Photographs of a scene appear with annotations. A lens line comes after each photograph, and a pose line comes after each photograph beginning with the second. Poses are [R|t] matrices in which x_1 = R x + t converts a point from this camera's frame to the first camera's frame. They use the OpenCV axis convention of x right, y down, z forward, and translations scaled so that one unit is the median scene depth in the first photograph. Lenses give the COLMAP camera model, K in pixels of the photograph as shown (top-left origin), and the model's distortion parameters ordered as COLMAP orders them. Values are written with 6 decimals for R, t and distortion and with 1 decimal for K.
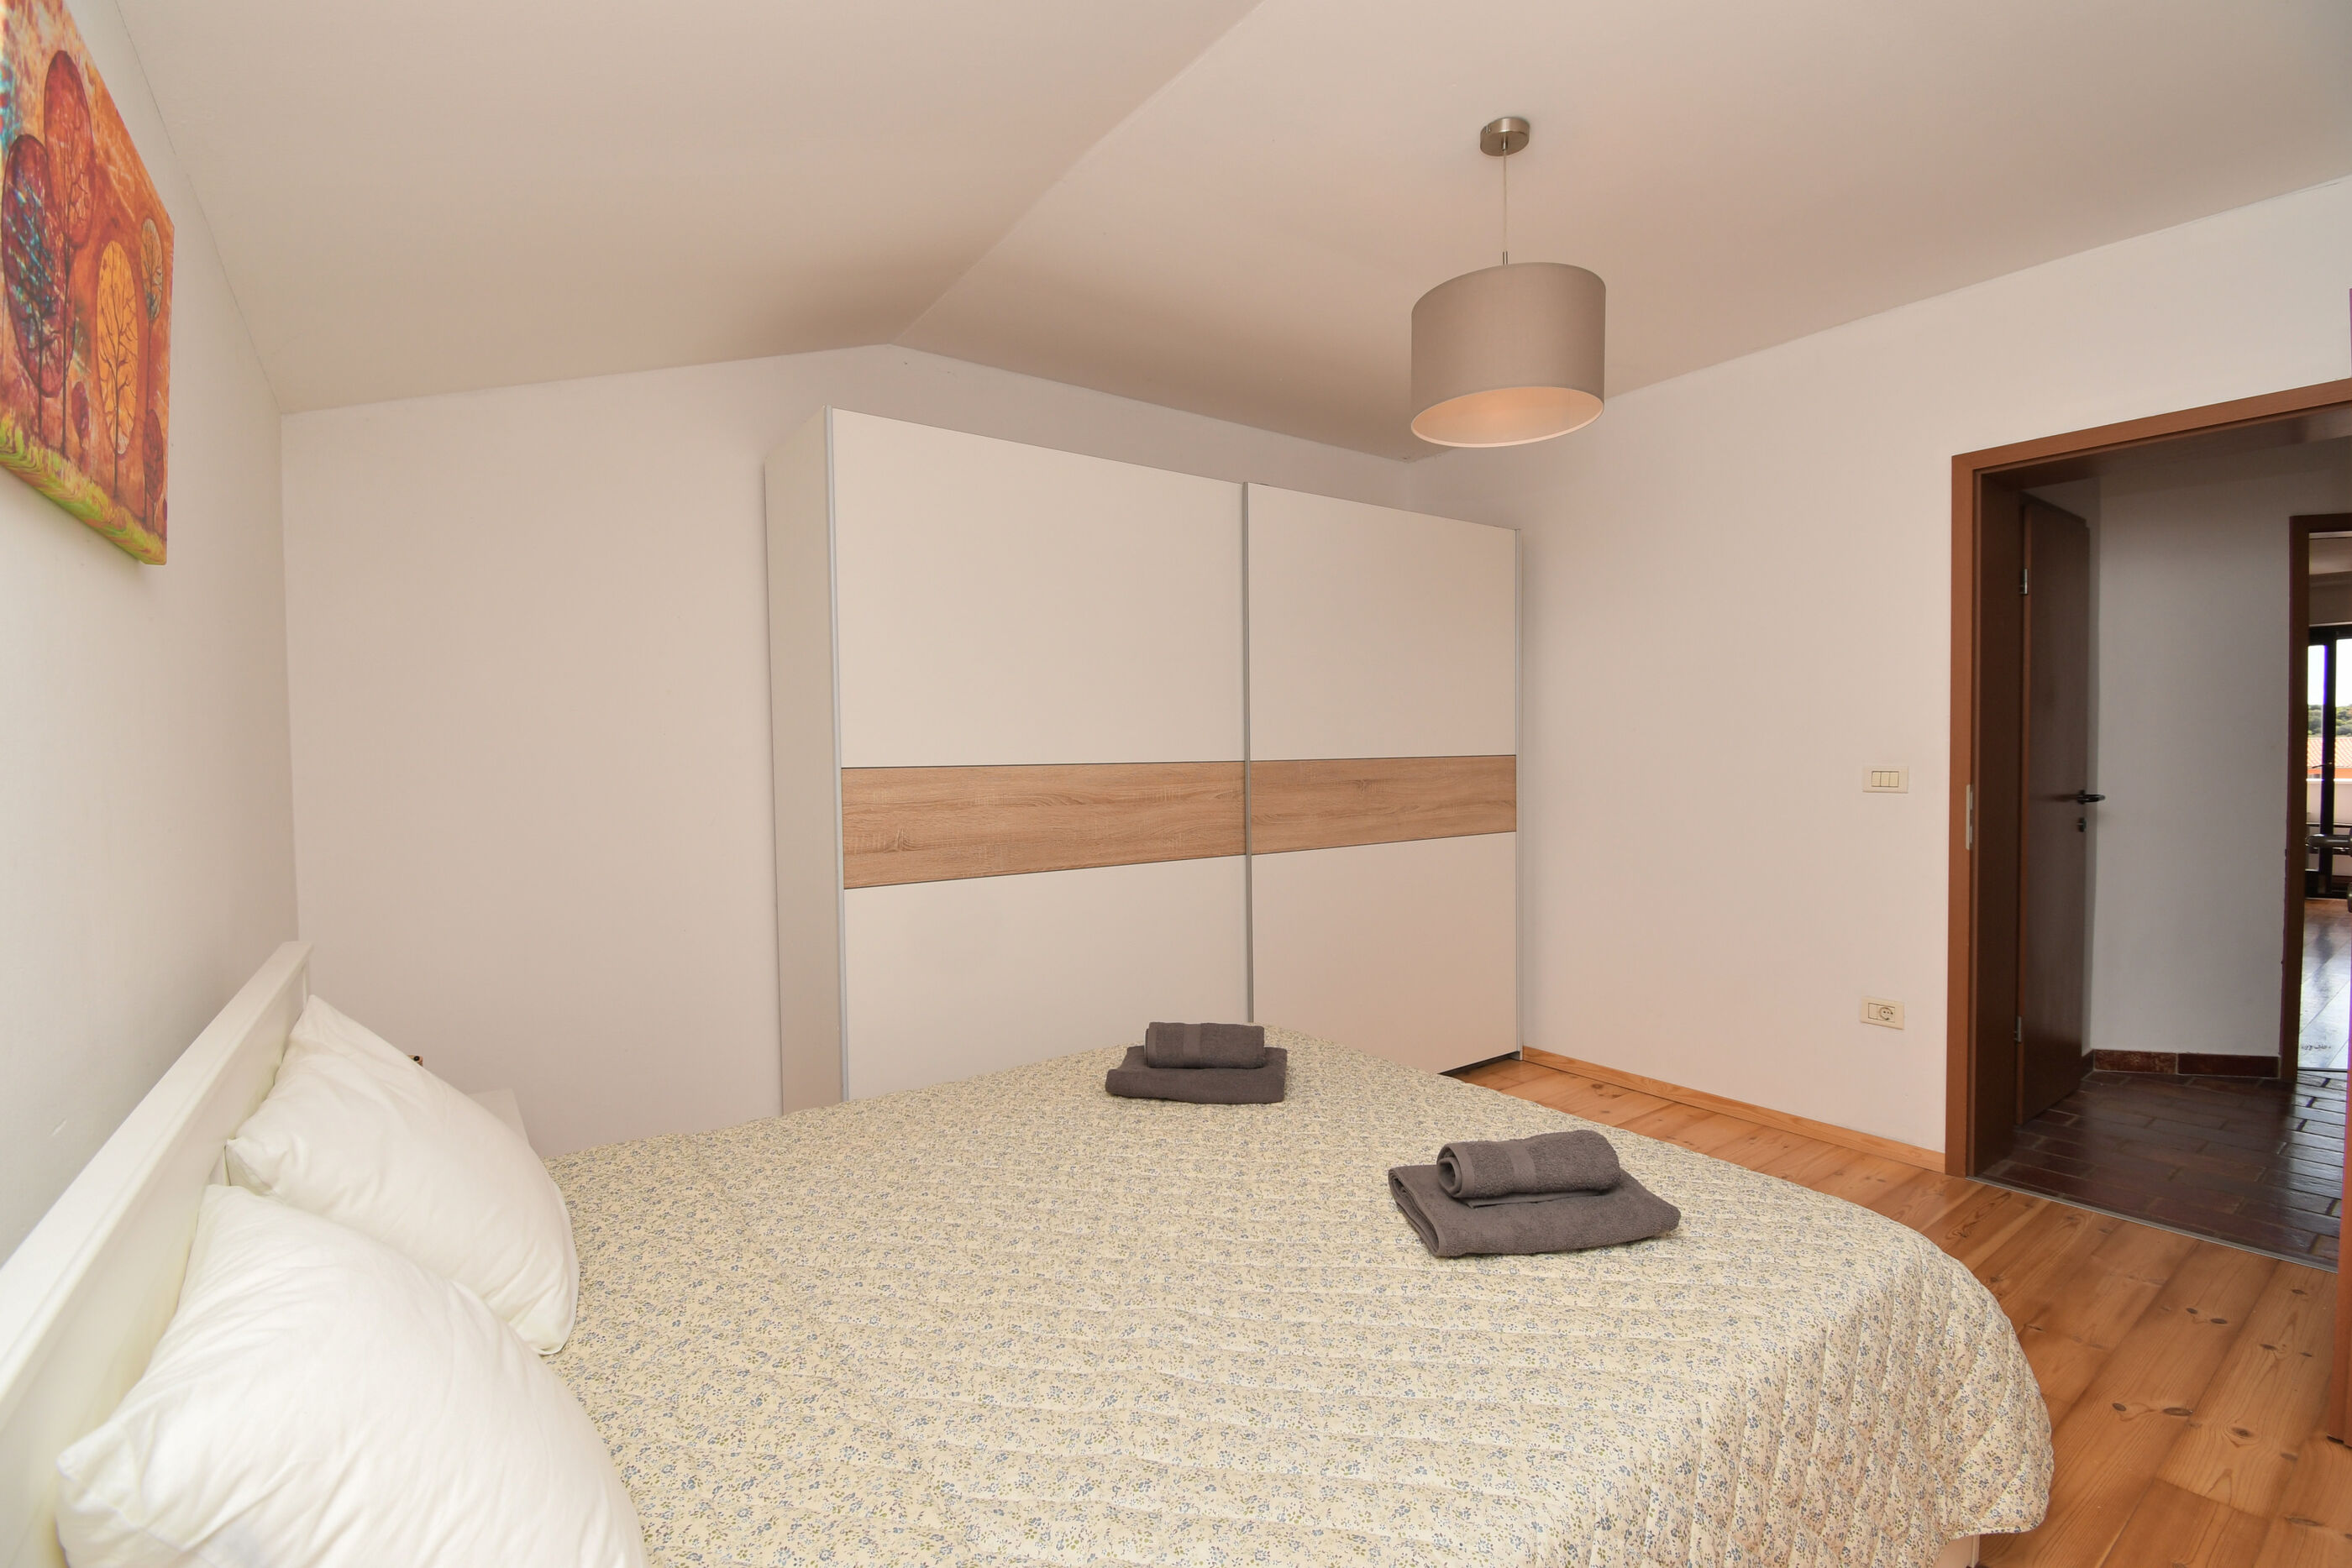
lens RADIAL K [[1030.7, 0, 1174.6], [0, 1030.7, 791.3], [0, 0, 1]] dist [0.019173, -0.025179]
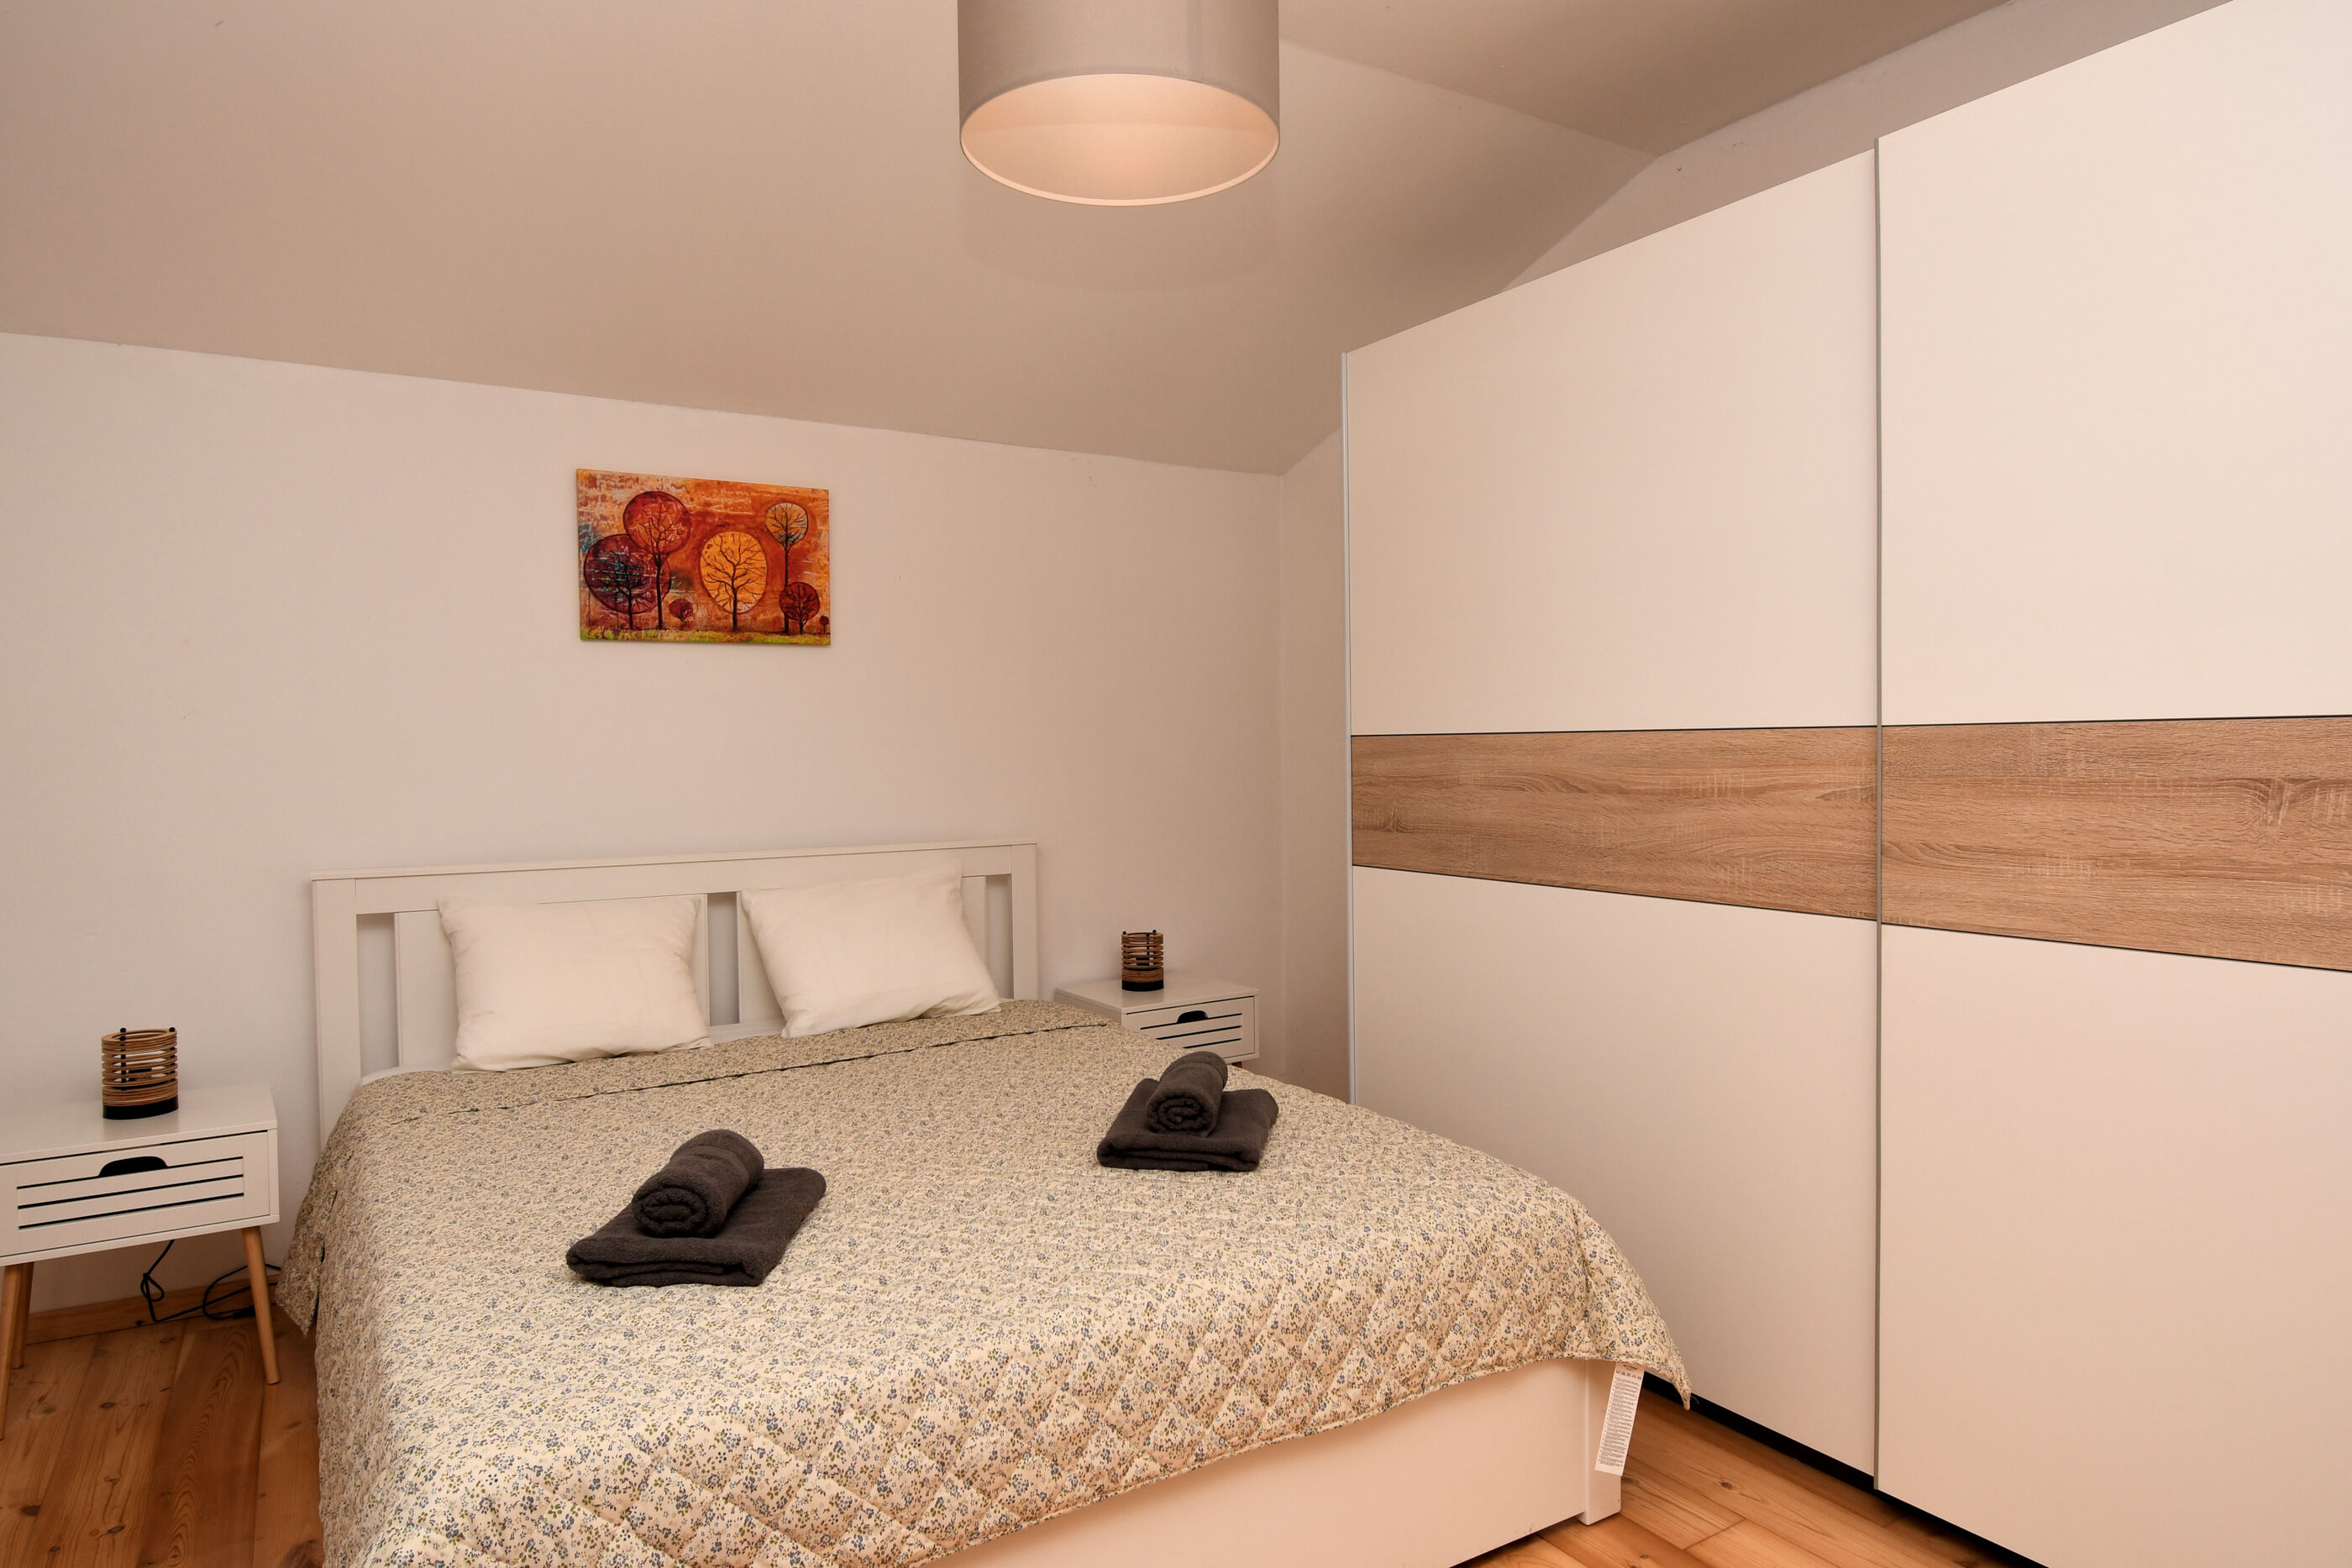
lens RADIAL K [[1379.3, 0, 1168.9], [0, 1379.3, 791.6], [0, 0, 1]] dist [0.019311, -0.032428]
pose [[-0.069428, 0.047781, -0.996442, 0.814003], [-0.021078, 0.998559, 0.049352, -0.026228], [0.997364, 0.024429, -0.068321, 0.799038]]
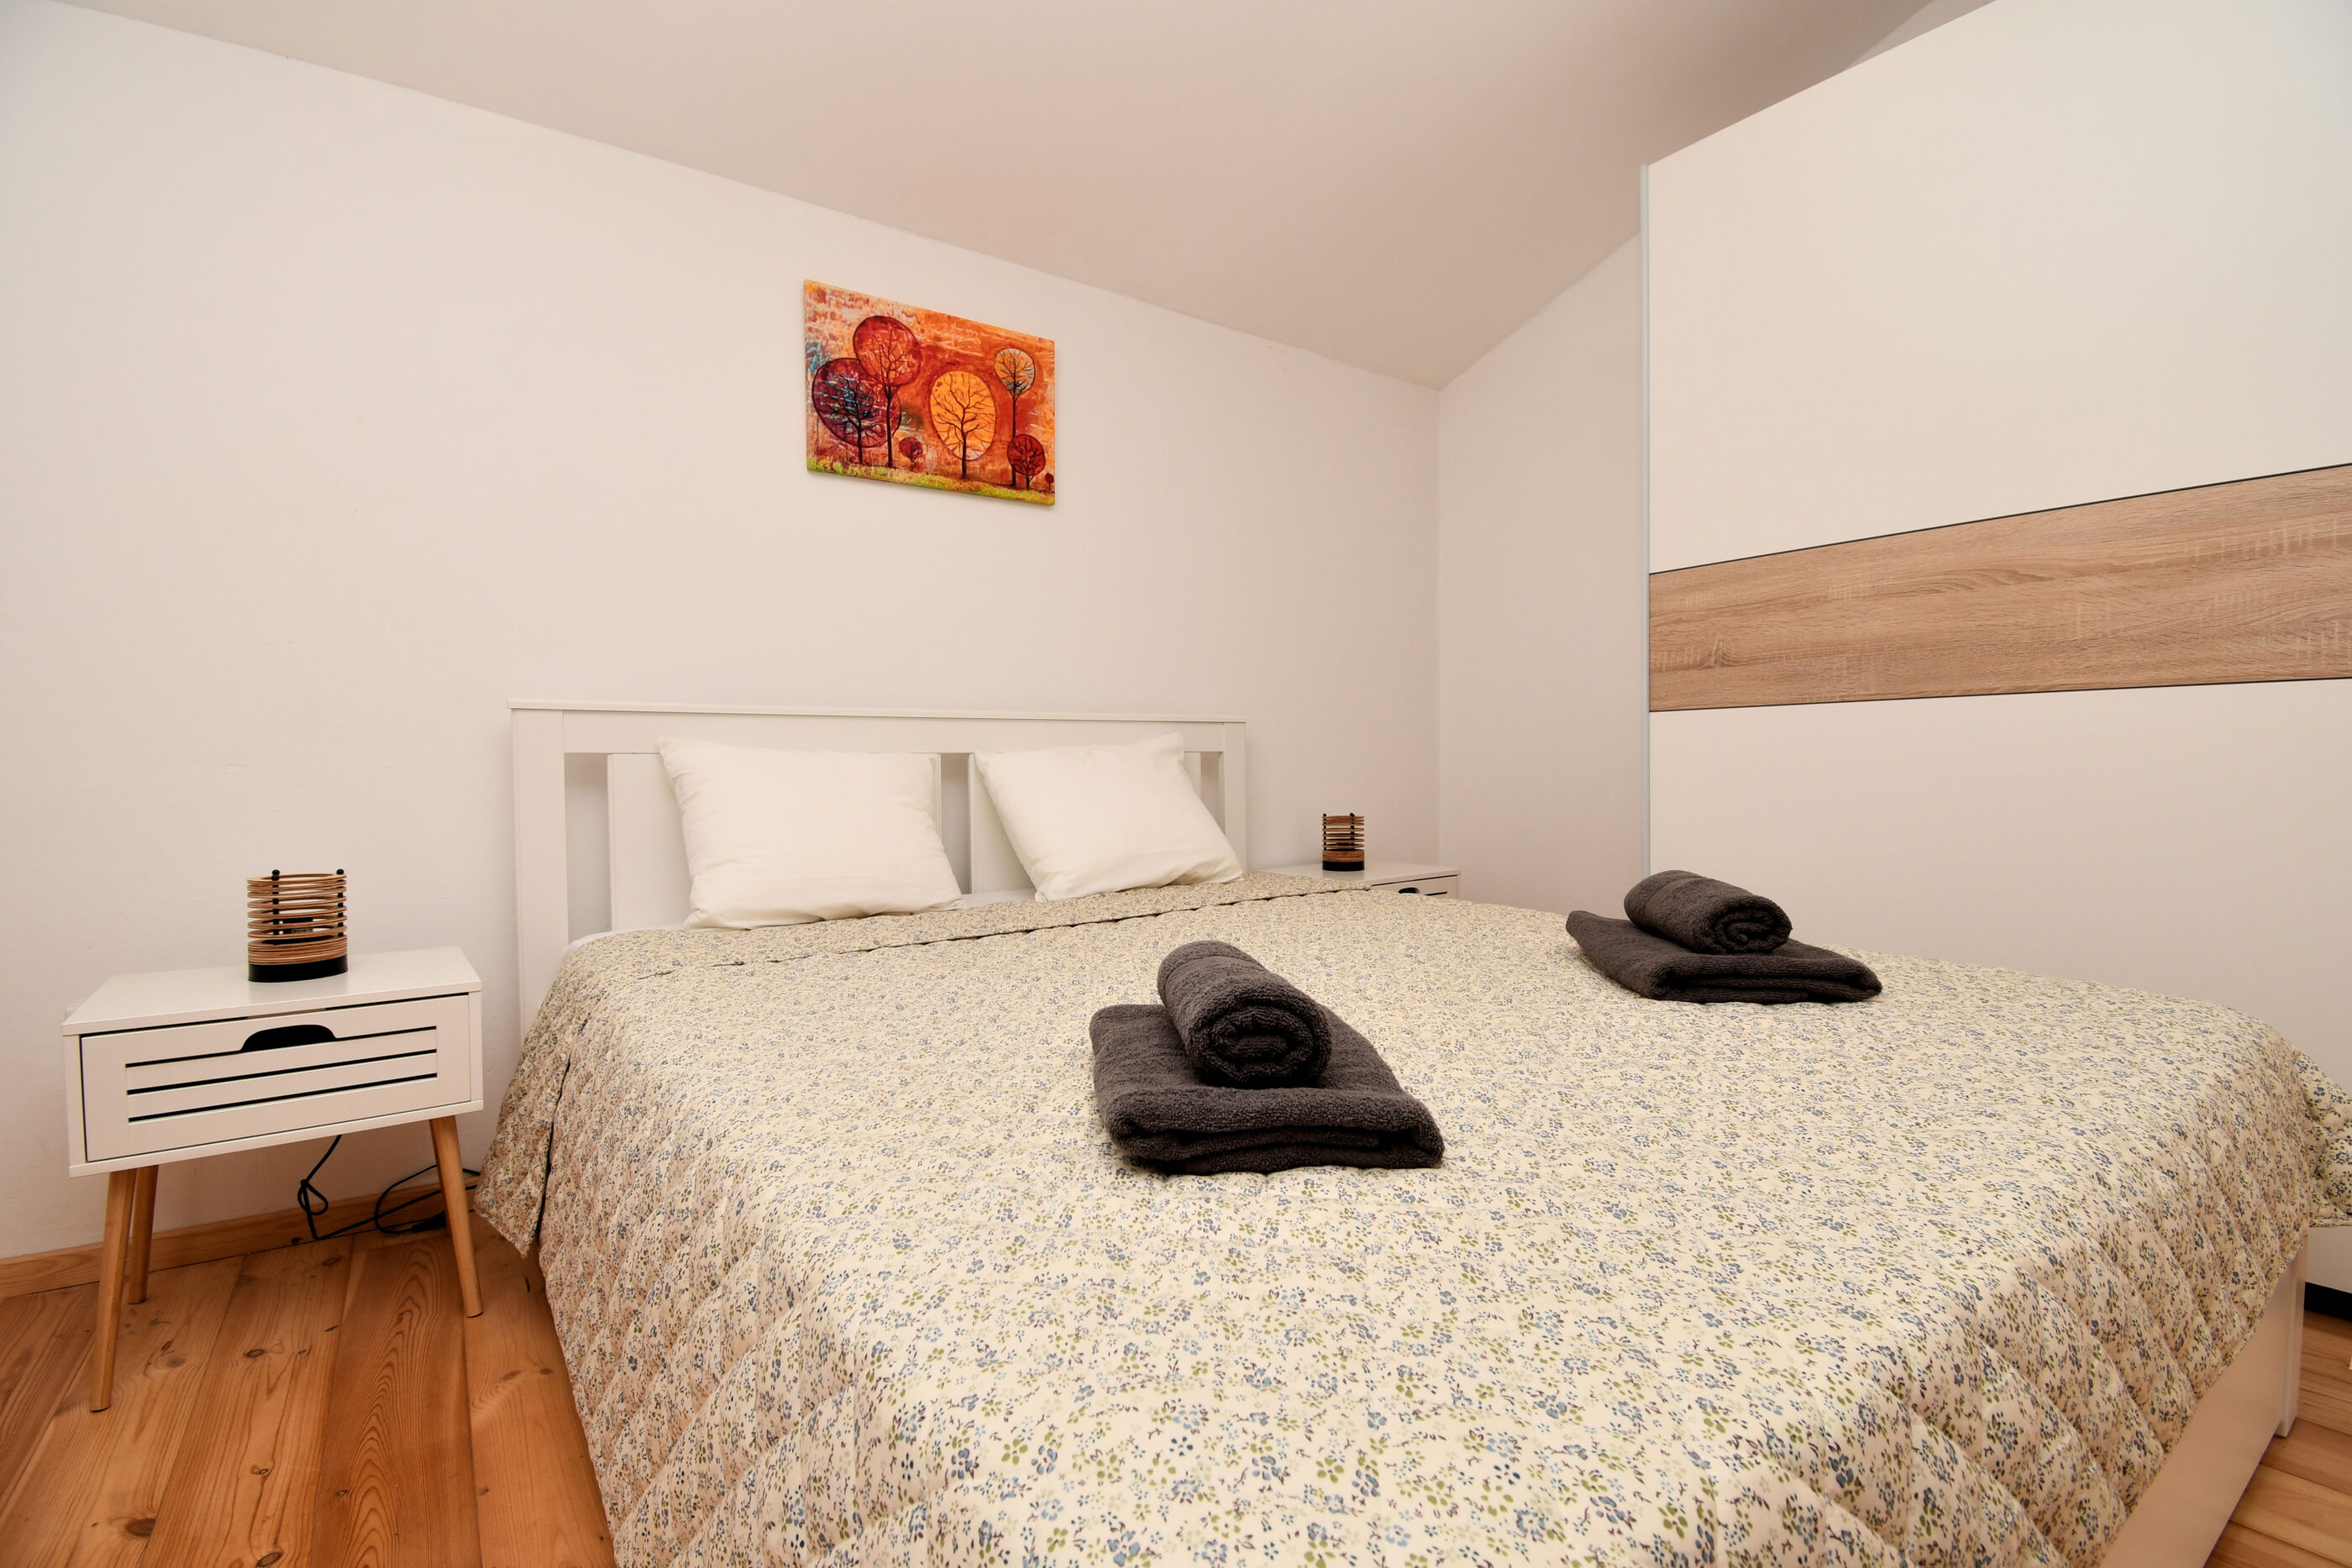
lens RADIAL K [[1030.7, 0, 1174.6], [0, 1030.7, 791.3], [0, 0, 1]] dist [0.019173, -0.025179]
pose [[-0.000310, 0.041203, -0.999151, 0.494409], [-0.021482, 0.998920, 0.041200, 0.117706], [0.999769, 0.021476, 0.000575, 0.516869]]
